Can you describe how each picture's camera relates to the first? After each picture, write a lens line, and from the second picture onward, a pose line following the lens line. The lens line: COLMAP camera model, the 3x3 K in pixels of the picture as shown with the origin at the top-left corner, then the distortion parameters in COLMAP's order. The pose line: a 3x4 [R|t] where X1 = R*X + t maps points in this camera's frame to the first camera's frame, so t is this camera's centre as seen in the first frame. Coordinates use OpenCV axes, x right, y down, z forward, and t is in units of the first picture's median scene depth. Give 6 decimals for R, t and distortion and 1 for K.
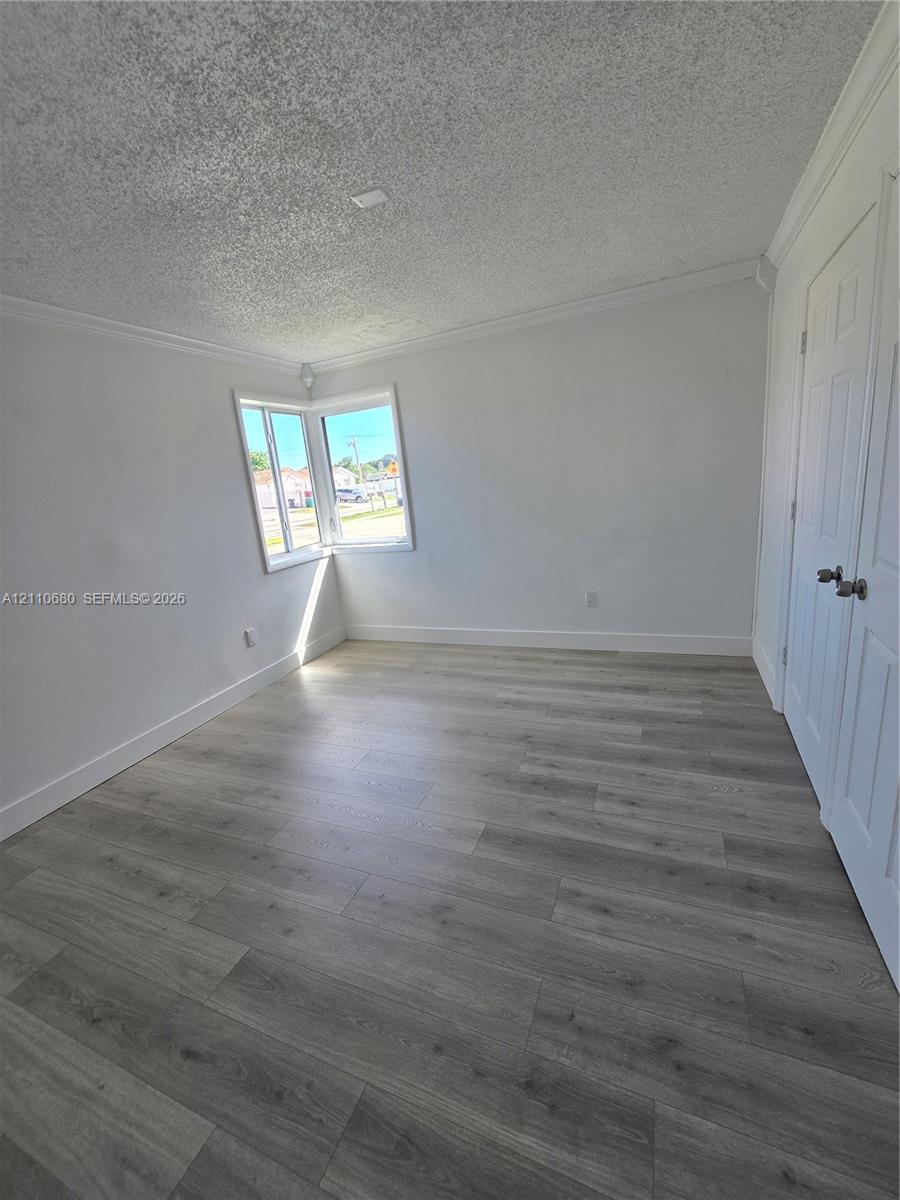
lens RADIAL K [[489.0, 0, 446.1], [0, 489.0, 594.1], [0, 0, 1]] dist [0.001132, 0.000947]
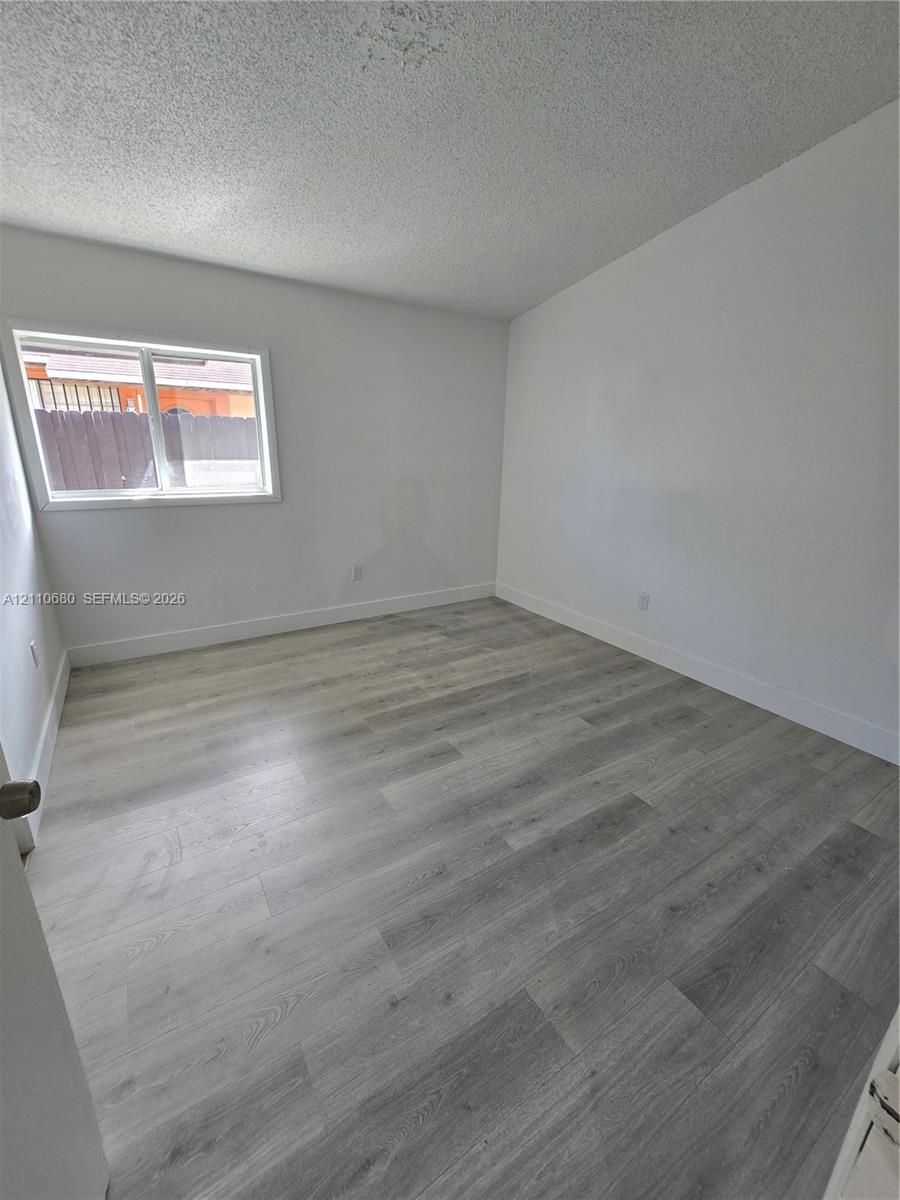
lens RADIAL K [[489.0, 0, 446.6], [0, 489.0, 603.6], [0, 0, 1]] dist [0.001132, 0.000947]
pose [[0.559066, -0.140125, 0.817197, -0.738962], [0.112605, 0.989315, 0.092603, -0.000793], [-0.821441, 0.040249, 0.568871, 0.326529]]
